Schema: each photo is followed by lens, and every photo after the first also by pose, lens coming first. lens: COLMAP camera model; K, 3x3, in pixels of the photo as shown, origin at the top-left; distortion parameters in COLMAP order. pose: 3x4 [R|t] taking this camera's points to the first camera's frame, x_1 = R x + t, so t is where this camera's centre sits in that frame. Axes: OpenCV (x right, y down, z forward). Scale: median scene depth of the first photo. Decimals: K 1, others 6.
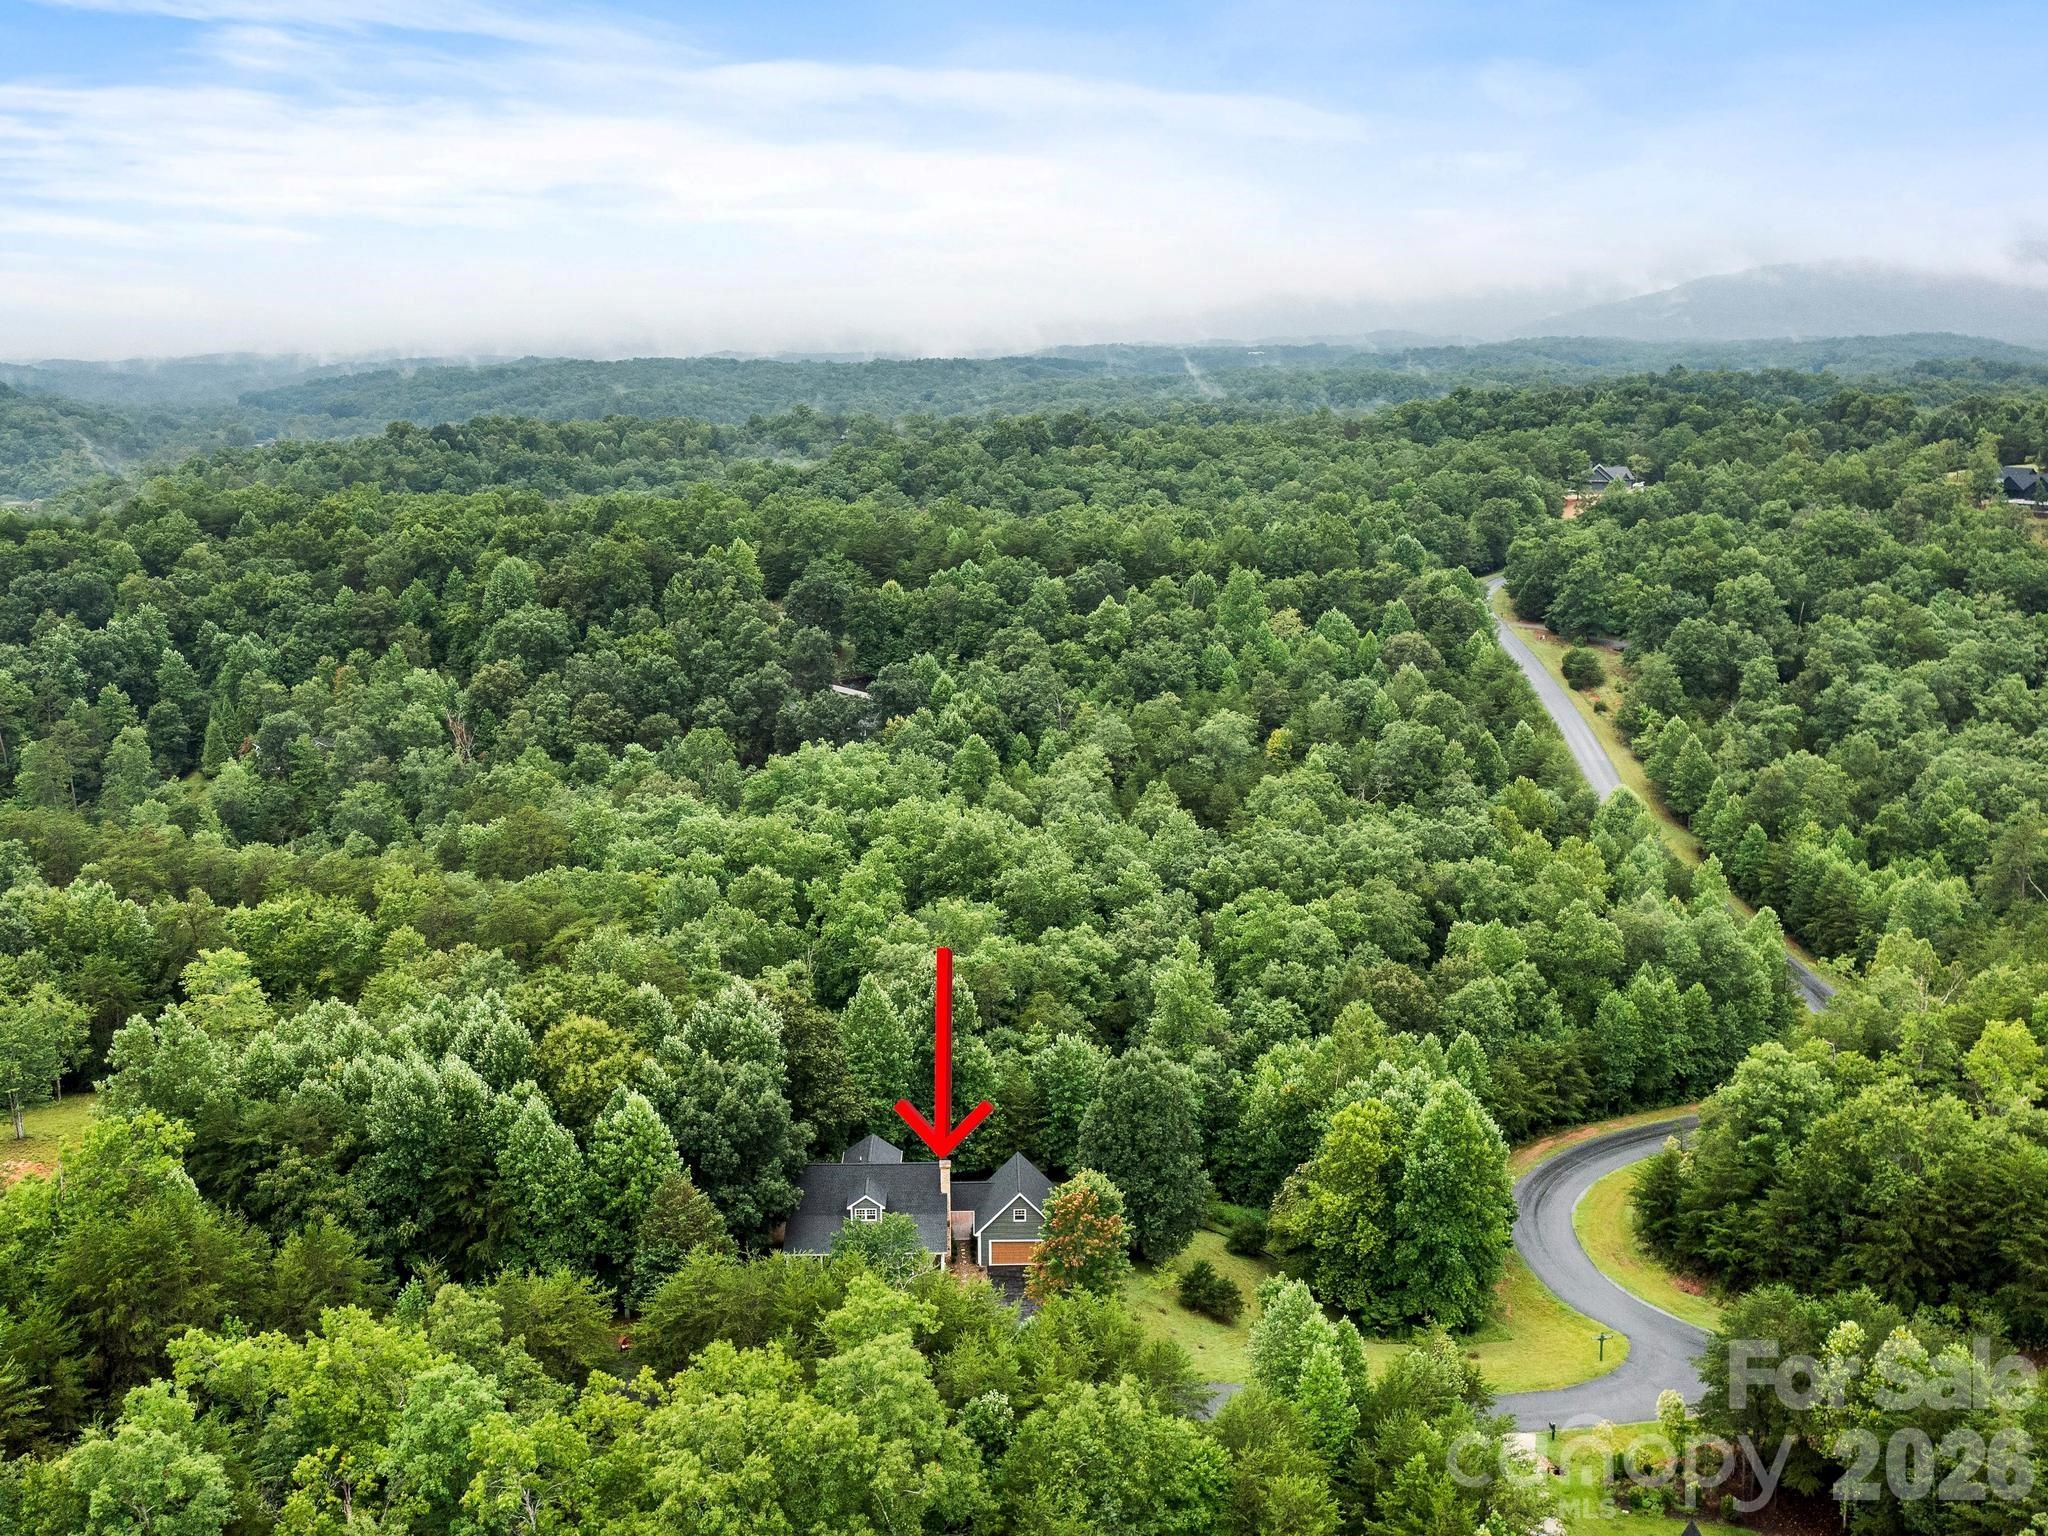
lens RADIAL K [[1829.0, 0, 1024.0], [0, 1829.0, 768.0], [0, 0, 1]] dist [-0.008650, 0.014358]
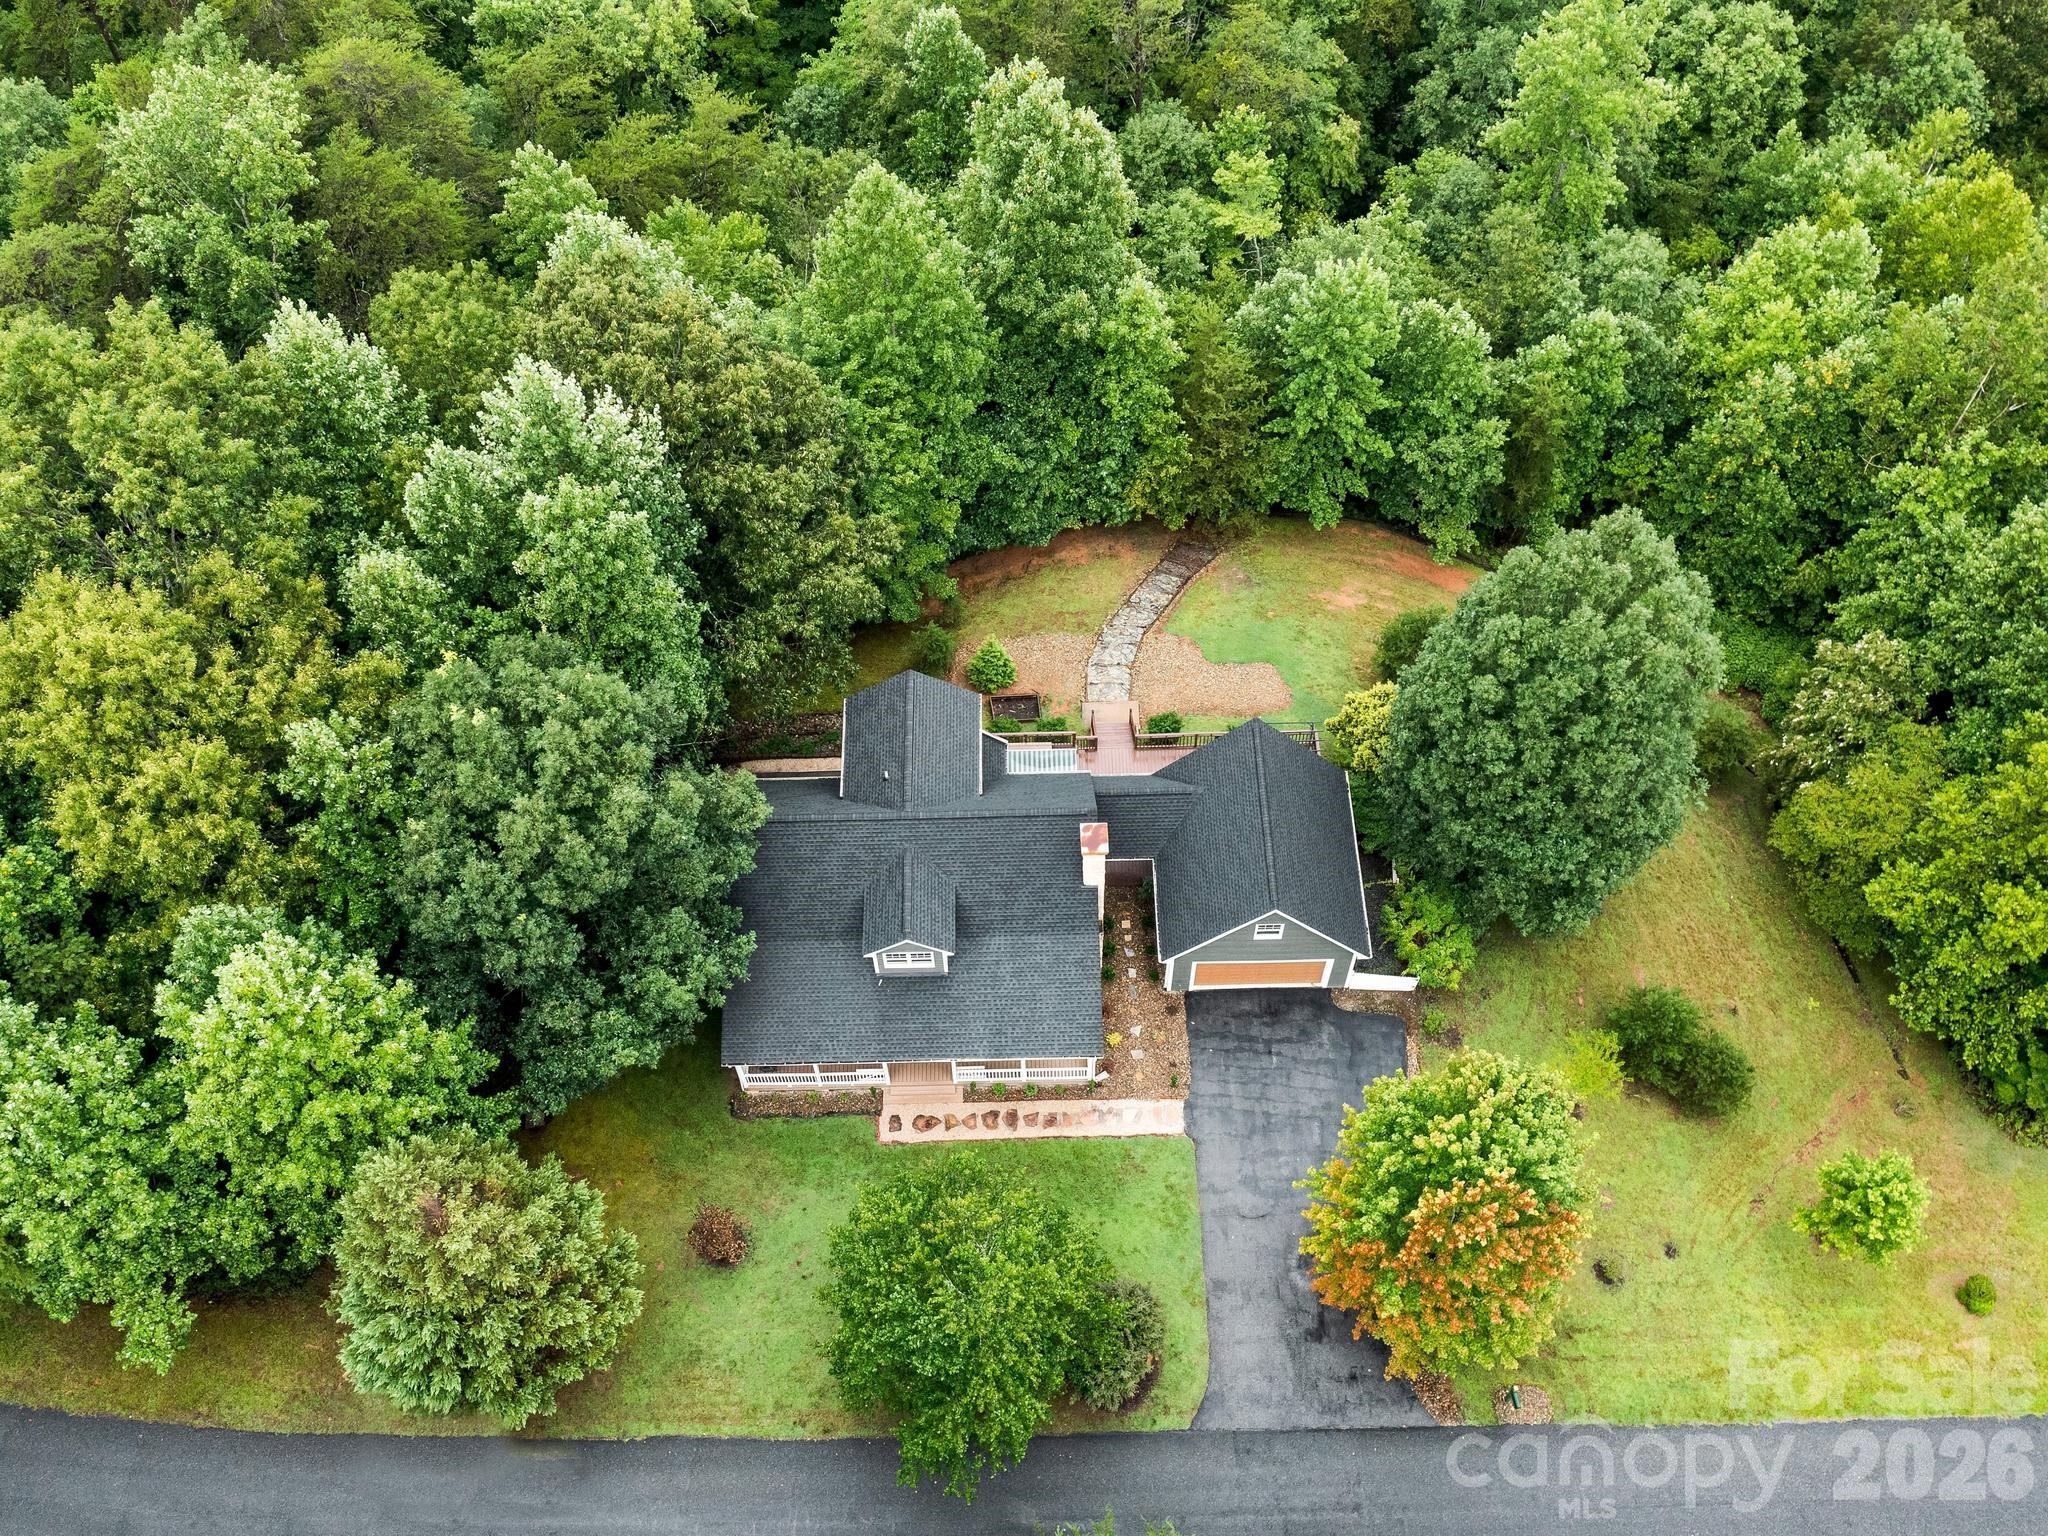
lens RADIAL K [[1834.3, 0, 1029.2], [0, 1834.3, 760.7], [0, 0, 1]] dist [-0.004337, 0.004284]
pose [[0.999984, -0.001847, -0.005302, -0.027149], [0.005022, 0.716642, 0.697423, -0.039672], [0.002512, -0.697439, 0.716640, 0.350466]]
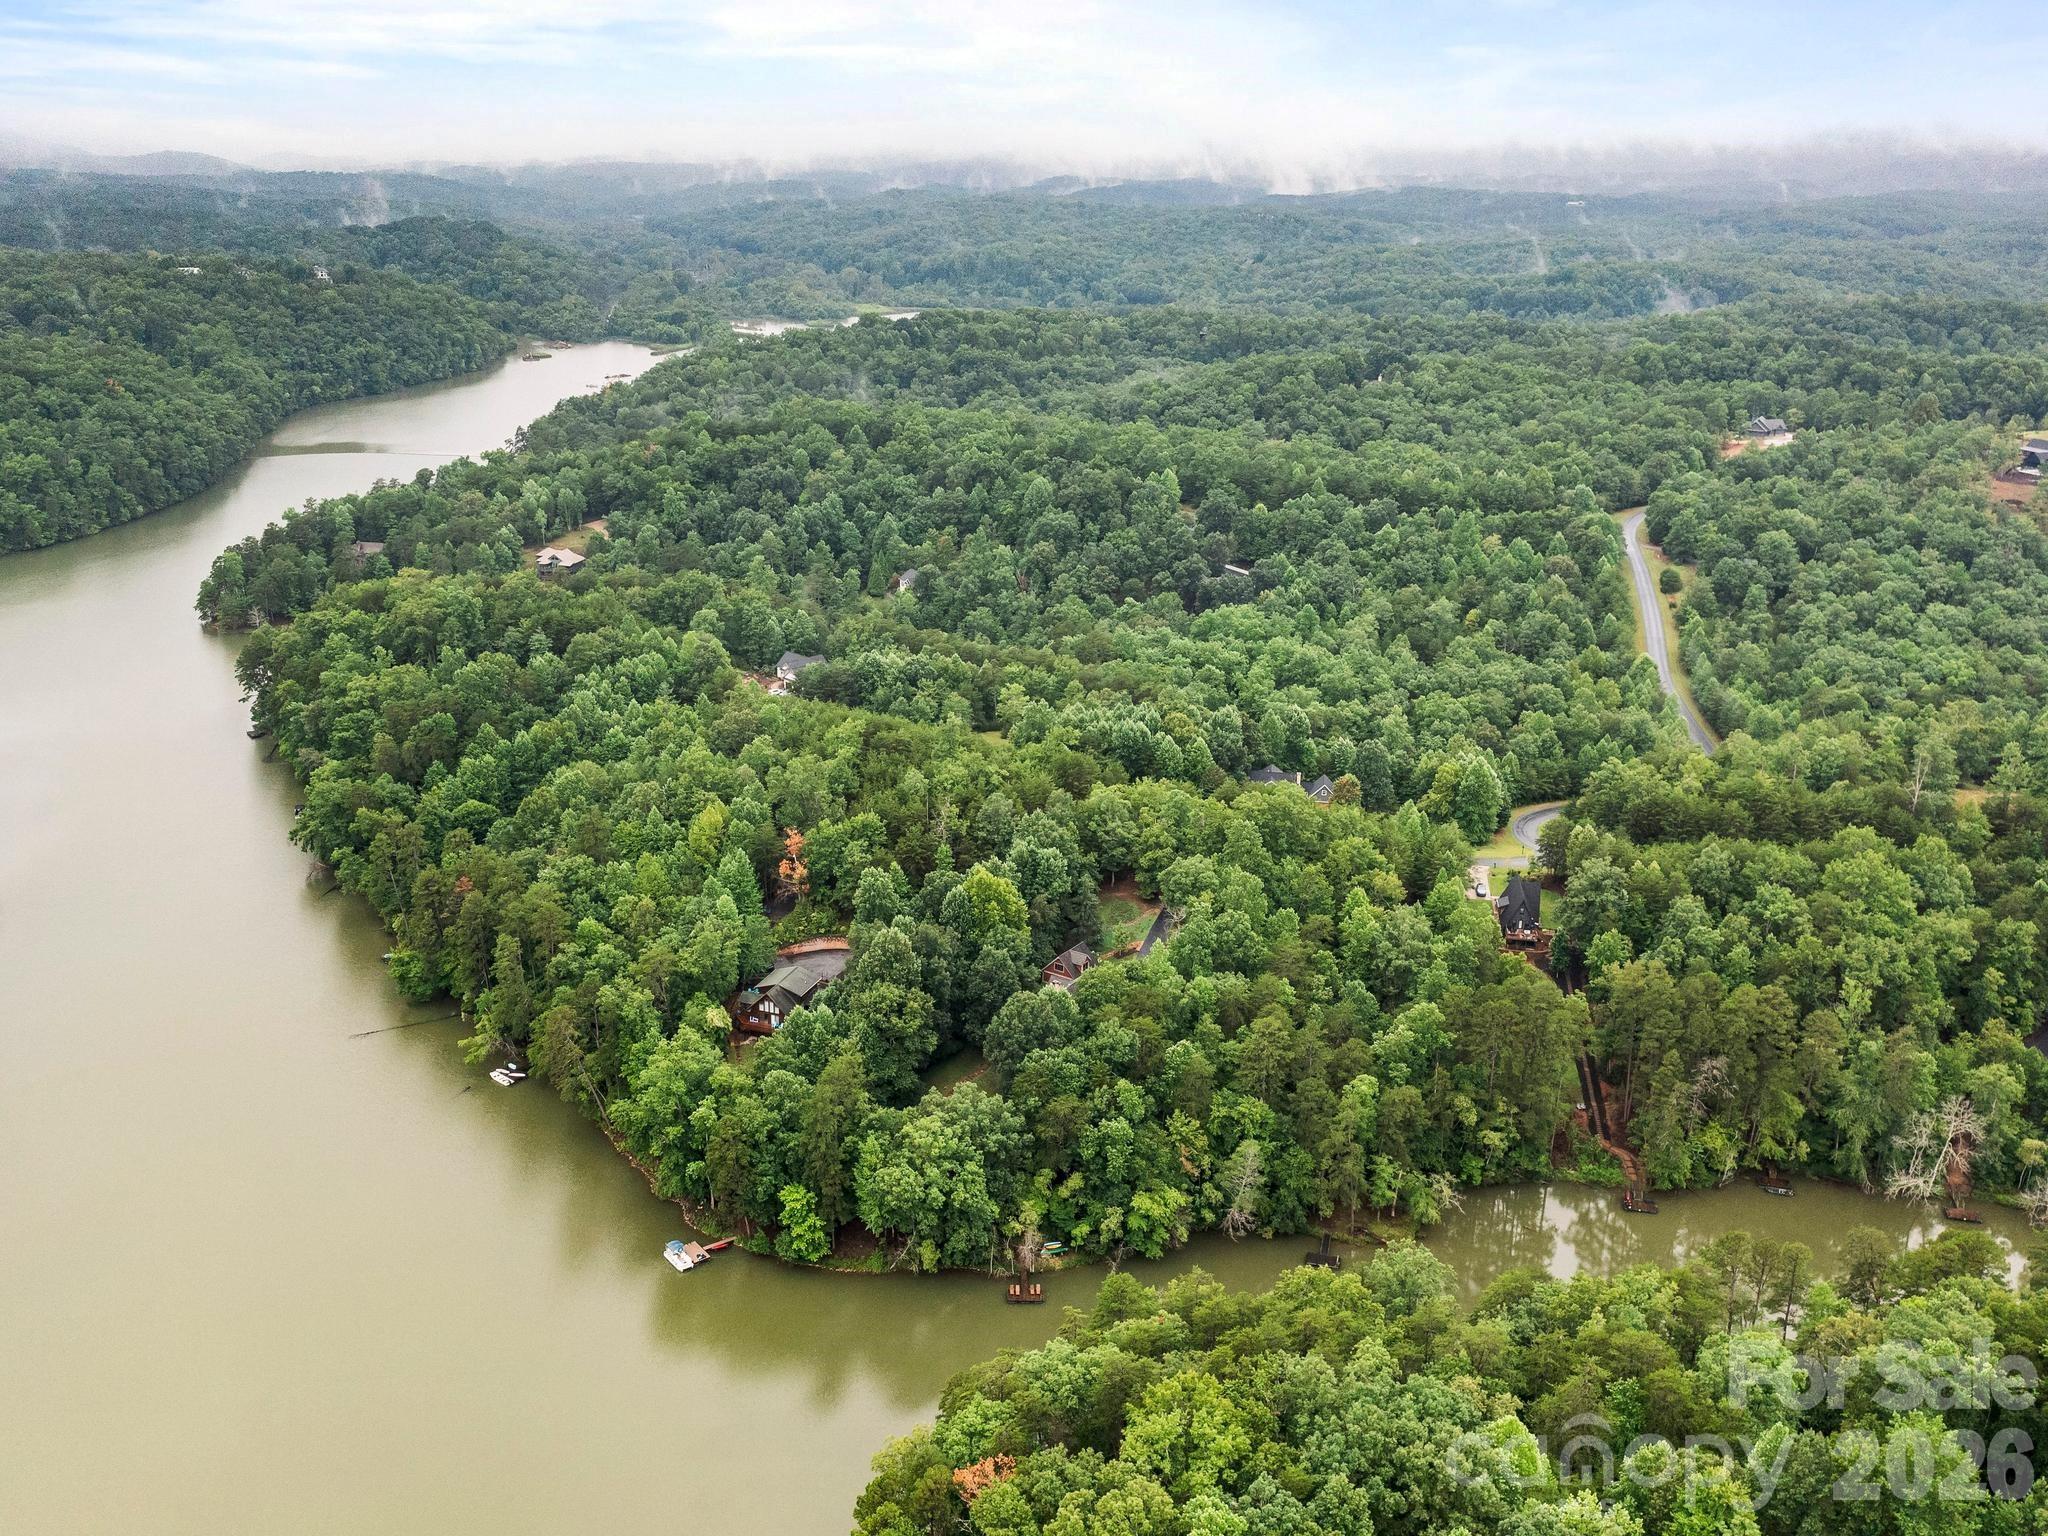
lens RADIAL K [[1829.0, 0, 1024.0], [0, 1829.0, 768.0], [0, 0, 1]] dist [-0.008650, 0.014358]
pose [[0.985774, 0.074661, -0.150581, -0.018272], [-0.058382, 0.992240, 0.109775, -0.040080], [0.157609, -0.099422, 0.982484, -0.931265]]
